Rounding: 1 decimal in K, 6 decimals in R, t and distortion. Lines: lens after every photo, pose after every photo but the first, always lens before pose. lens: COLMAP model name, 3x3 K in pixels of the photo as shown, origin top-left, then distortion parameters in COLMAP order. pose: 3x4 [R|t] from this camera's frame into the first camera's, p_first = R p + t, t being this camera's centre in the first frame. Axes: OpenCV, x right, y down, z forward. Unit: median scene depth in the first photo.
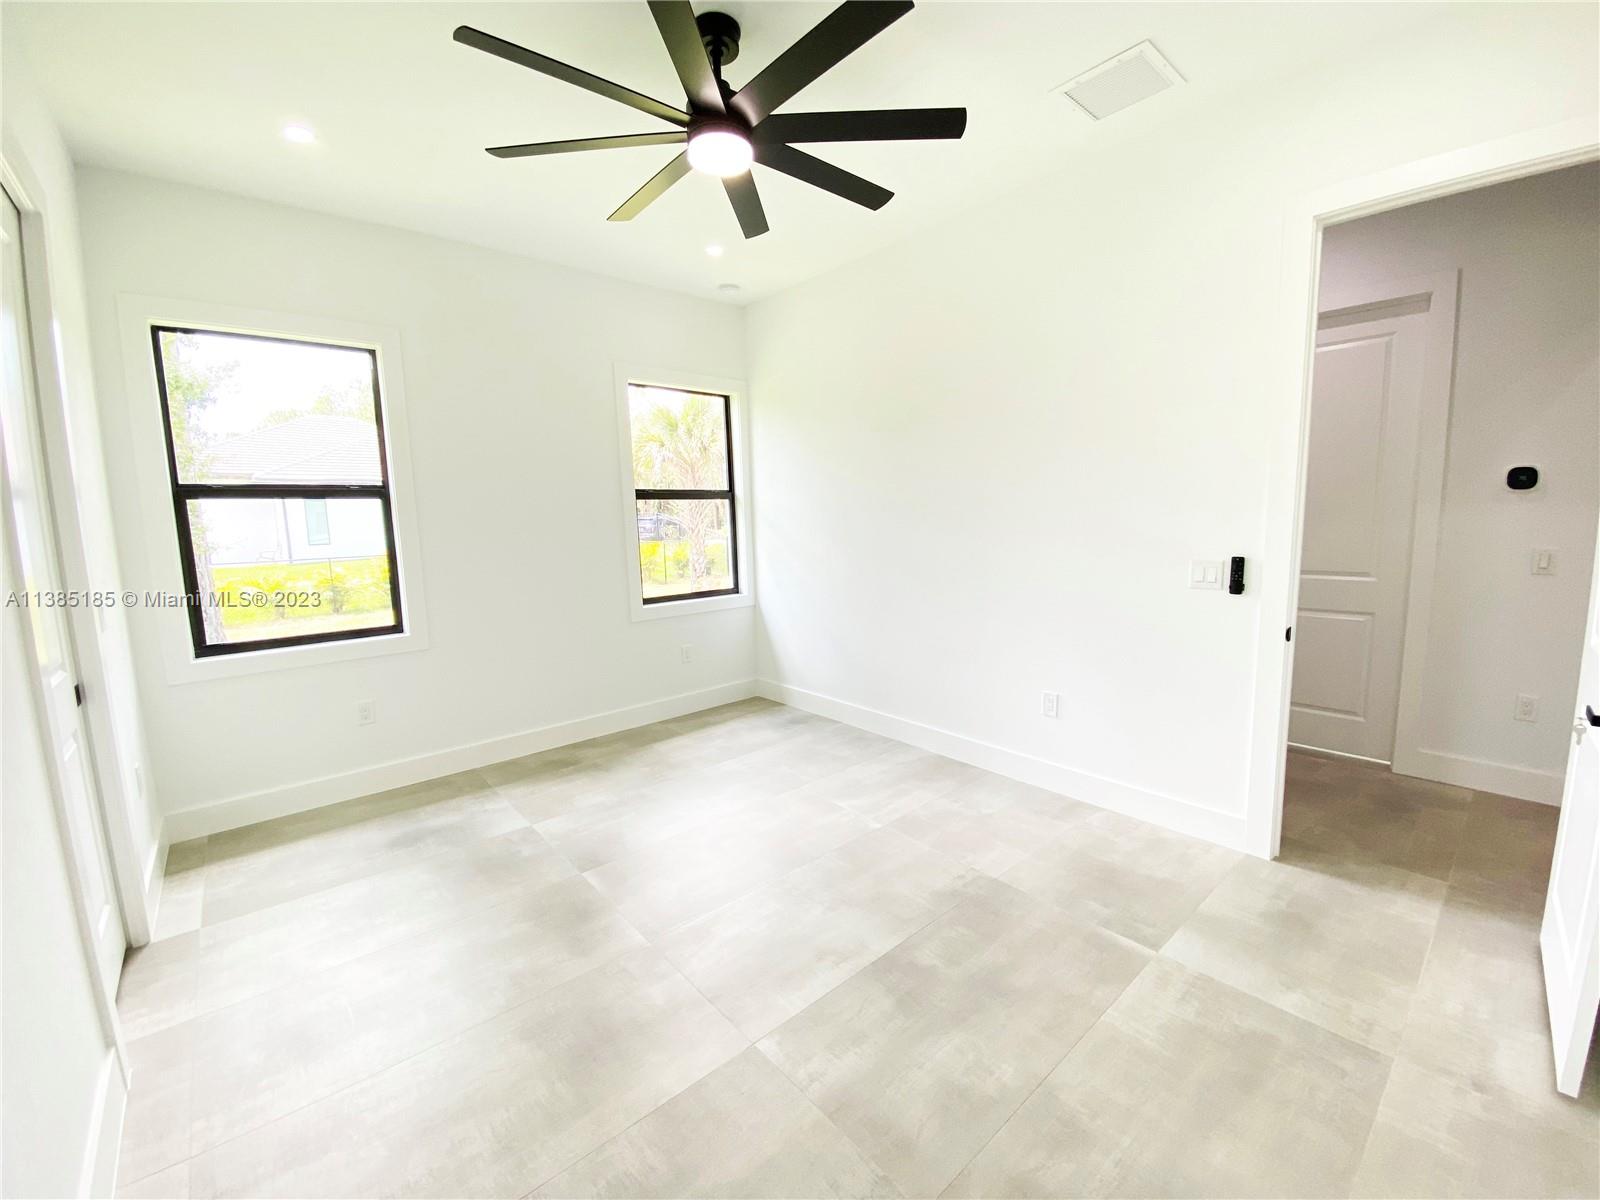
lens RADIAL K [[640.7, 0, 788.6], [0, 640.7, 591.8], [0, 0, 1]] dist [-0.000412, -0.000005]
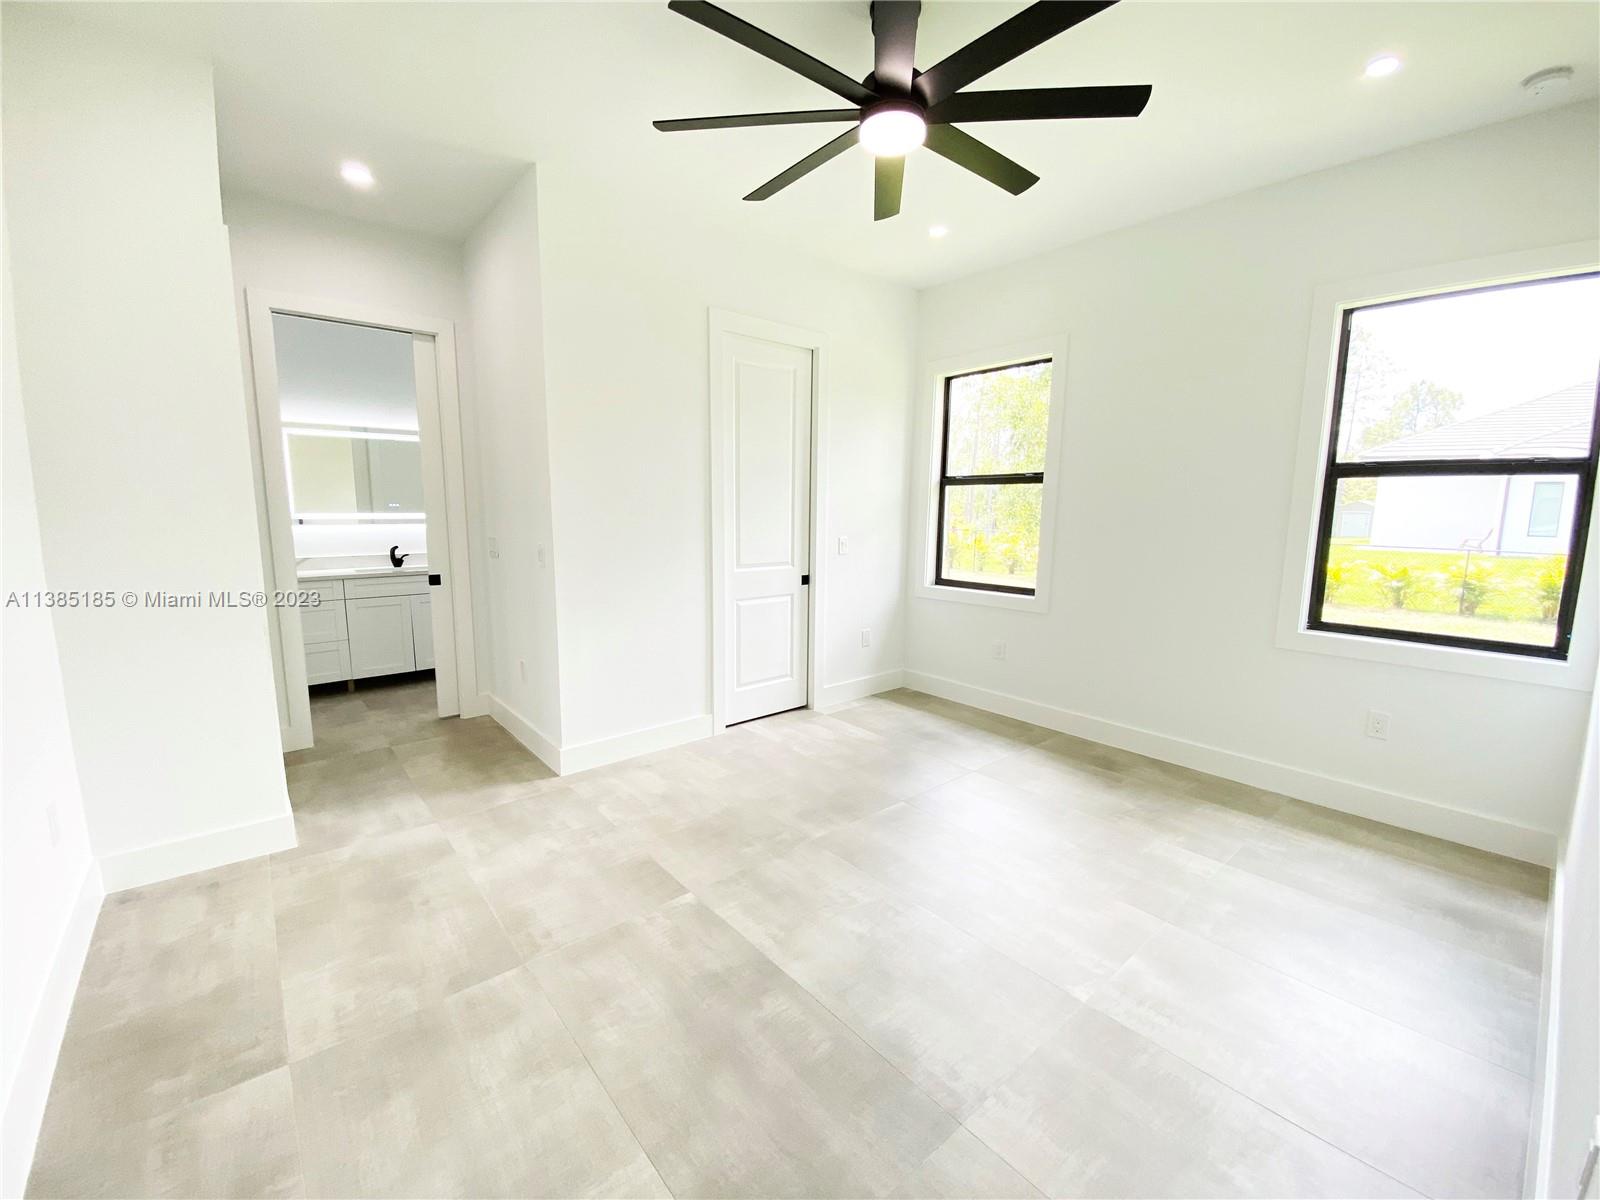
lens RADIAL K [[656.5, 0, 800.0], [0, 656.5, 600.0], [0, 0, 1]] dist [0.009731, -0.000059]
pose [[0.018892, 0.174288, -0.984513, 0.540766], [-0.135854, 0.976004, 0.170175, -0.065490], [0.990549, 0.130535, 0.042116, 0.498984]]
